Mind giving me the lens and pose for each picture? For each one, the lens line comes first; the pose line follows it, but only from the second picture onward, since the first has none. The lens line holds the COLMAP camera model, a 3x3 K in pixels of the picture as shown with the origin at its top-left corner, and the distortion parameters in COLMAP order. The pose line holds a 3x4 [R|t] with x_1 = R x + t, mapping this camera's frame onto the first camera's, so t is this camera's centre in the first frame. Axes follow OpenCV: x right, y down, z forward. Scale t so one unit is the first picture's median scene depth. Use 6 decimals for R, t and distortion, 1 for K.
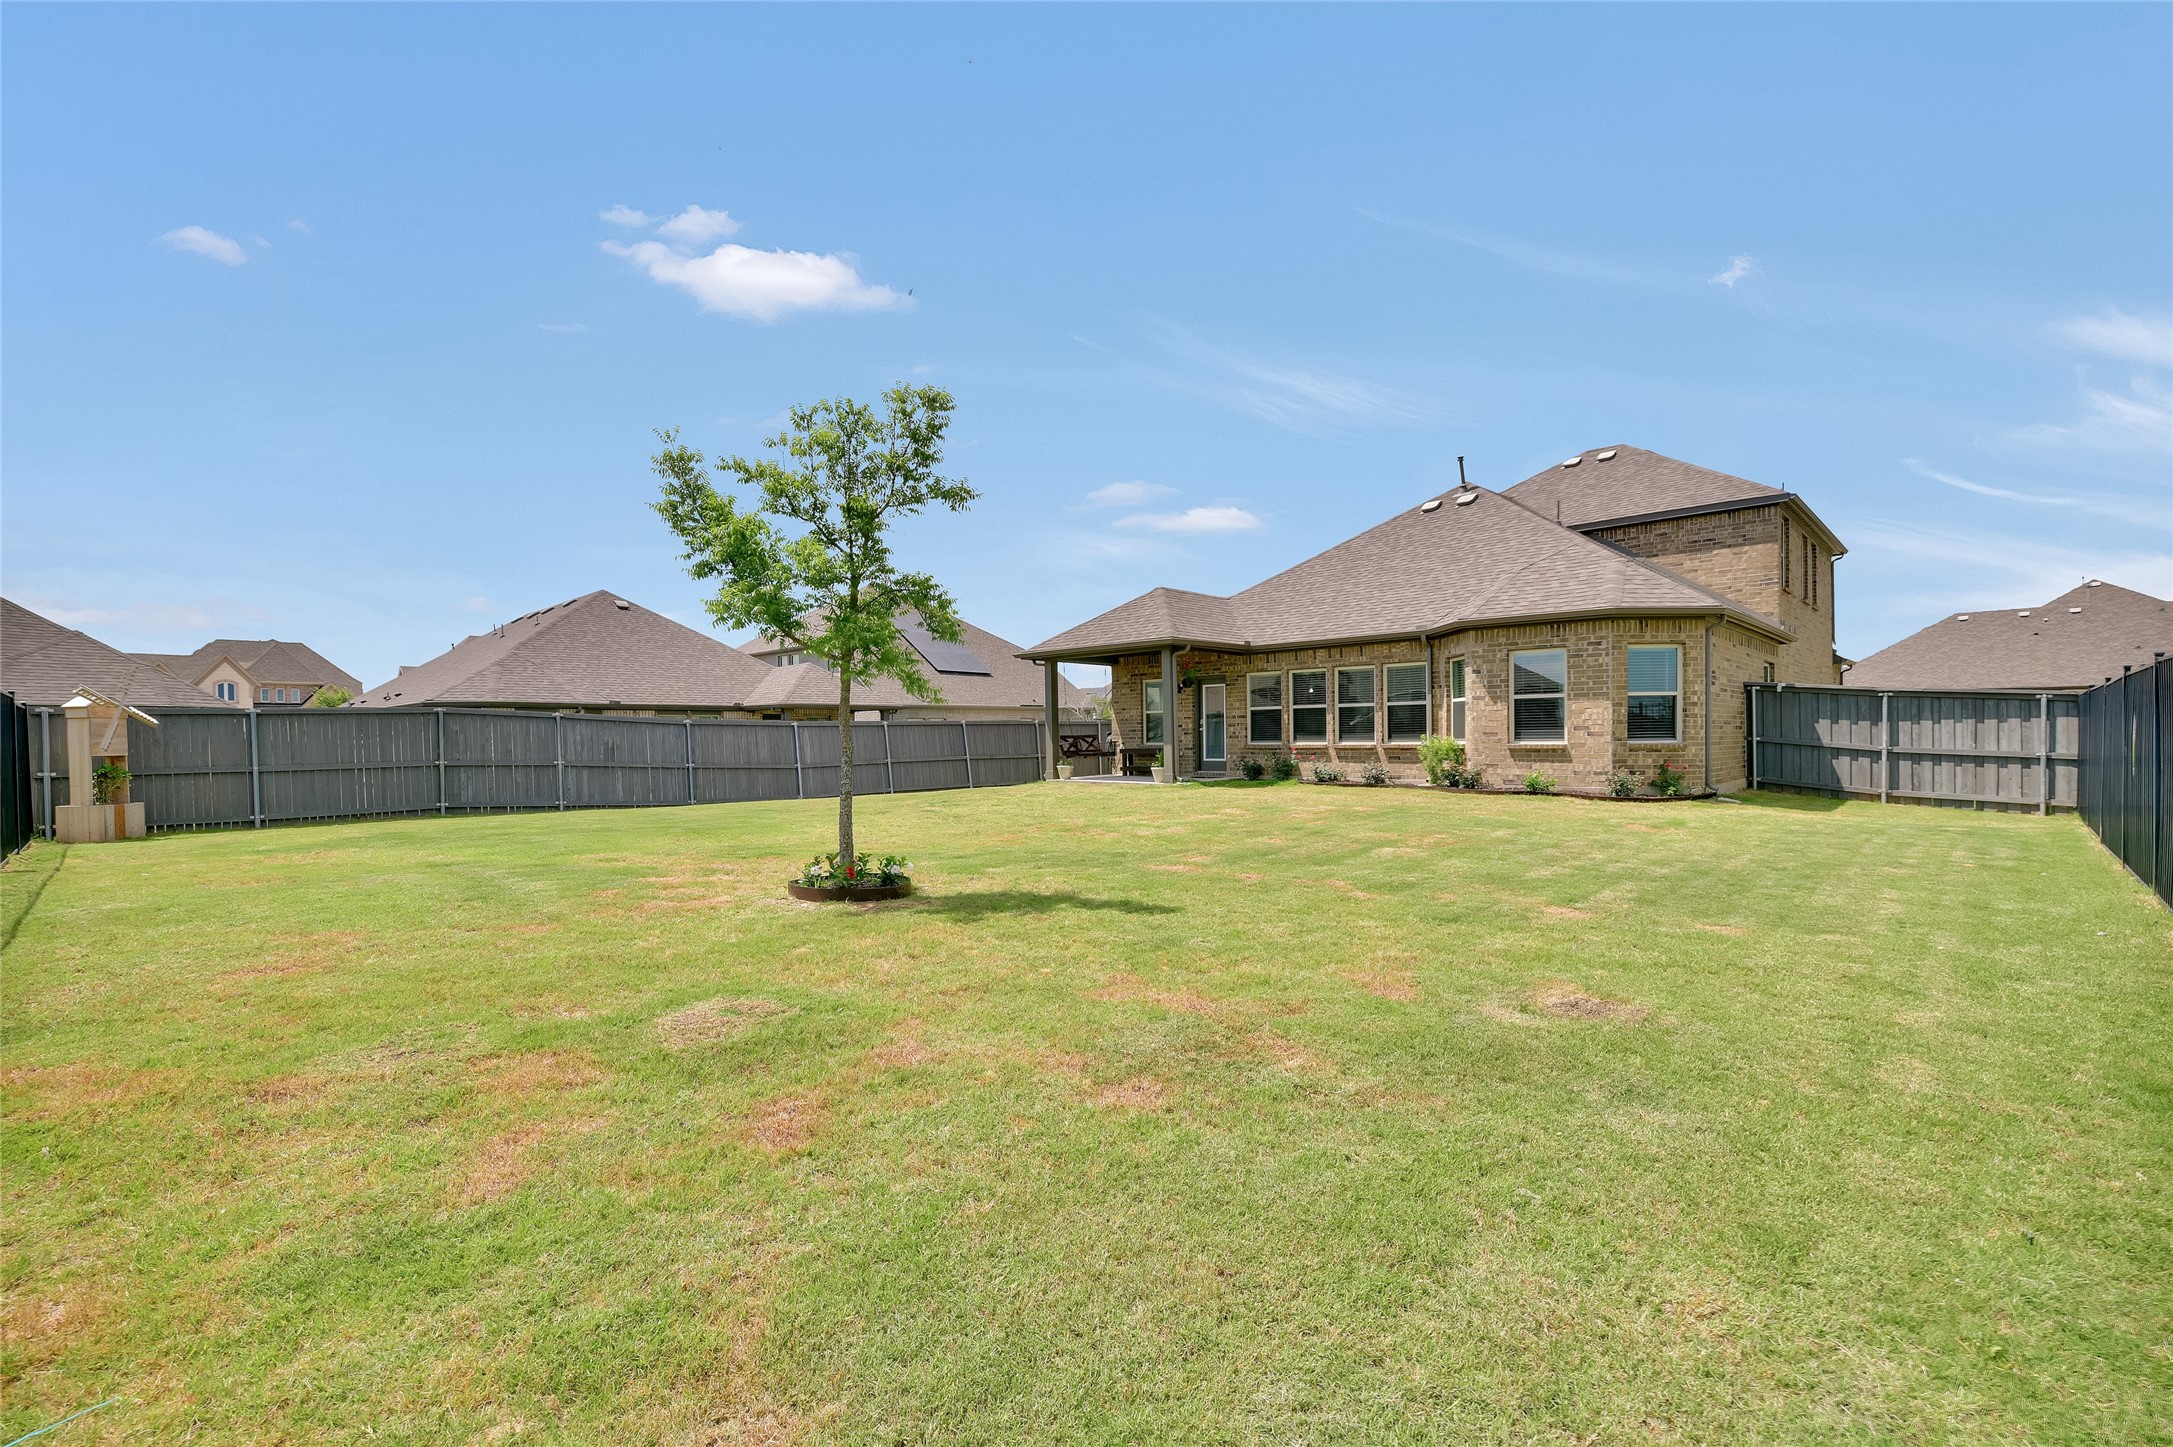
lens RADIAL K [[964.3, 0, 1096.5], [0, 964.3, 740.7], [0, 0, 1]] dist [-0.003735, -0.008023]
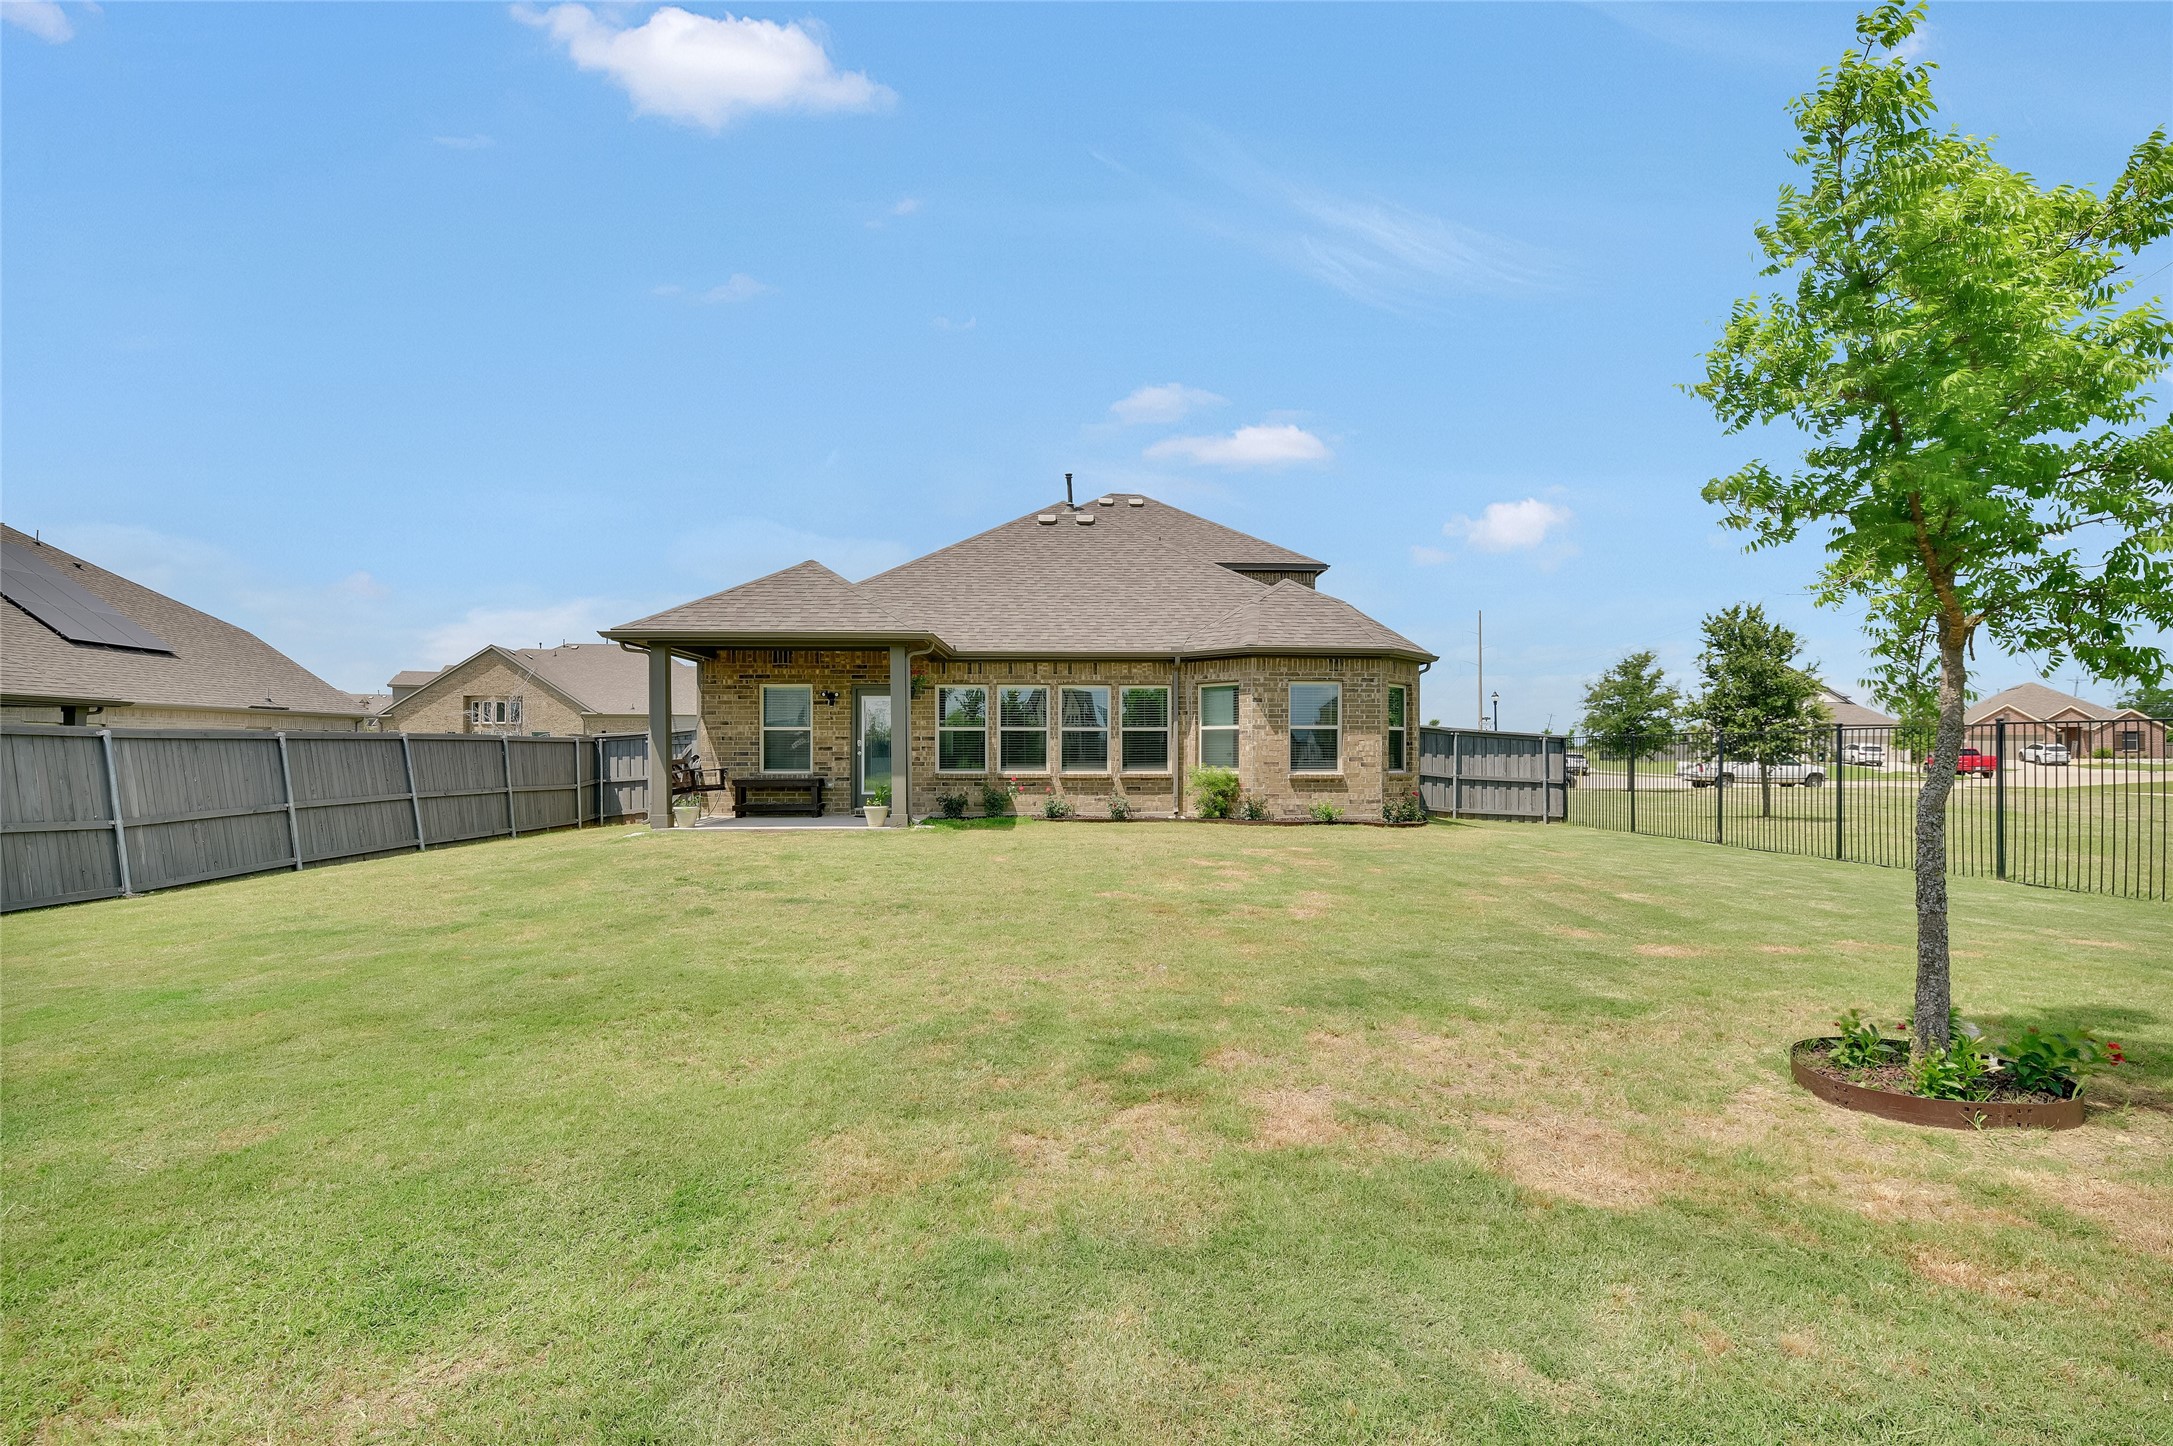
lens RADIAL K [[964.3, 0, 1081.5], [0, 964.3, 757.5], [0, 0, 1]] dist [-0.003735, -0.008023]
pose [[0.688760, 0.007442, 0.724951, -0.386528], [-0.004207, 0.999972, -0.006268, -0.005589], [-0.724977, 0.001268, 0.688772, 0.405907]]
